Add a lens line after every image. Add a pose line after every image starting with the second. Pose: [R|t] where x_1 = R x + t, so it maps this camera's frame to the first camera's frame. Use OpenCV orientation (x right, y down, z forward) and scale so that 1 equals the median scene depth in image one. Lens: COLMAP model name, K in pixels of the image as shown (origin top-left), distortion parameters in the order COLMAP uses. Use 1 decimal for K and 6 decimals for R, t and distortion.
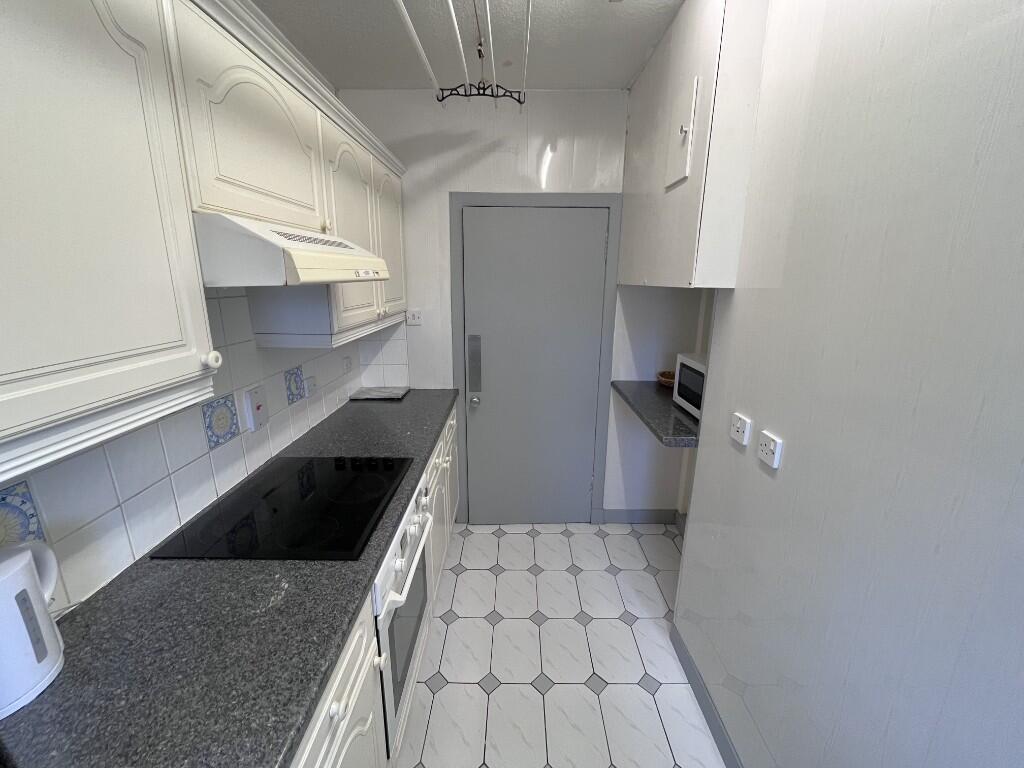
lens RADIAL K [[415.9, 0, 514.1], [0, 415.9, 383.3], [0, 0, 1]] dist [-0.004767, -0.000100]
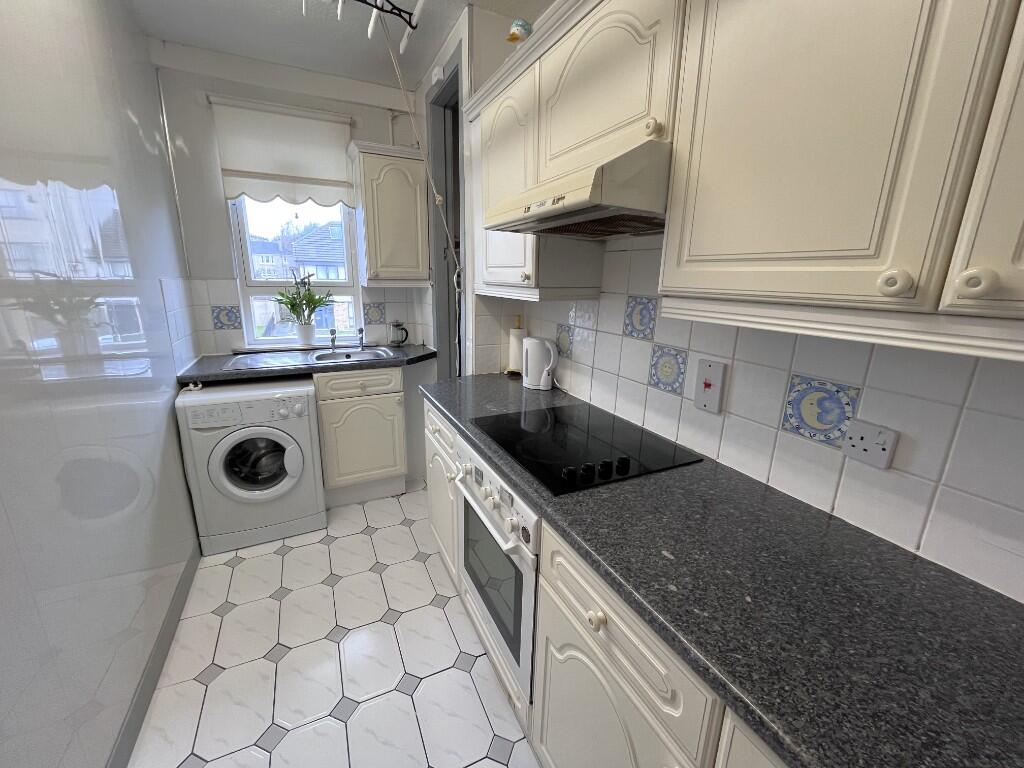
lens RADIAL K [[415.9, 0, 514.4], [0, 415.9, 382.9], [0, 0, 1]] dist [-0.004767, -0.000100]
pose [[-0.897138, 0.078032, -0.434804, 0.082366], [-0.142530, 0.880505, 0.452103, -0.281904], [0.418125, 0.467571, -0.778812, 1.605974]]
